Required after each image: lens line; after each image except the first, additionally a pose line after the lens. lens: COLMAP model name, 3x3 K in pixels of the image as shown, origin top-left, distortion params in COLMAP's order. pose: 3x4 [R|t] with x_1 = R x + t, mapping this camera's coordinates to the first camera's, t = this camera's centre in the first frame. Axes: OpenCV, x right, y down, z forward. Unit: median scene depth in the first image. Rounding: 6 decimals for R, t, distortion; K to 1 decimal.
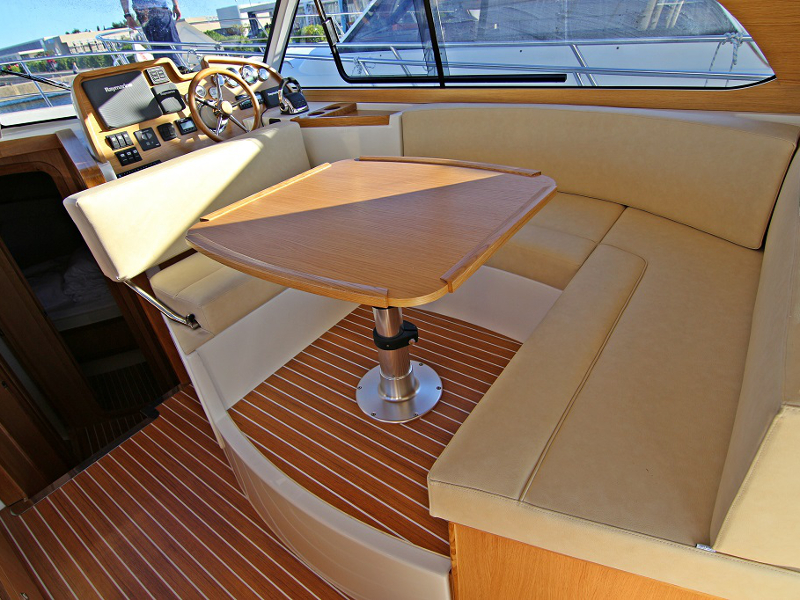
lens RADIAL K [[465.5, 0, 400.0], [0, 465.5, 300.0], [0, 0, 1]] dist [0.006664, -0.000310]
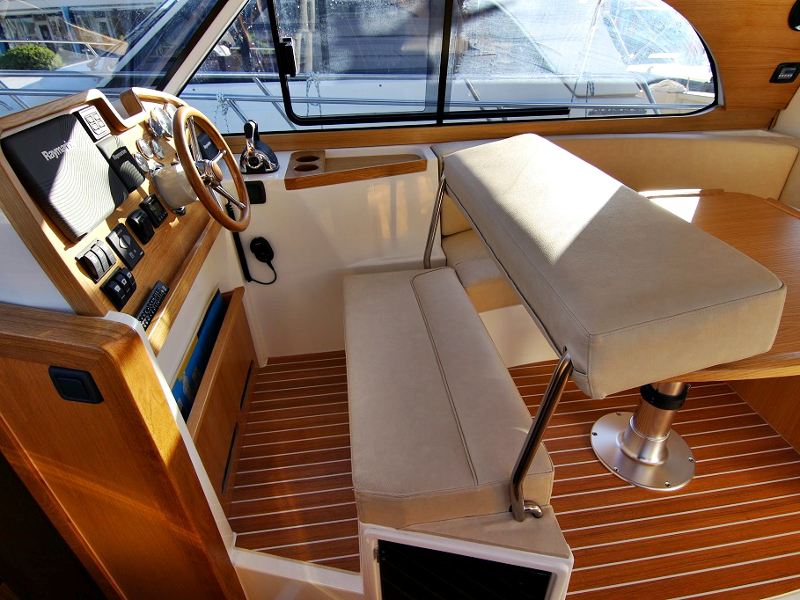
lens RADIAL K [[465.5, 0, 400.0], [0, 465.5, 300.0], [0, 0, 1]] dist [0.006664, -0.000310]
pose [[0.705517, -0.280793, 0.650693, -0.665561], [0.330488, 0.942568, 0.048412, -0.215977], [-0.626916, 0.180891, 0.757796, 0.447811]]
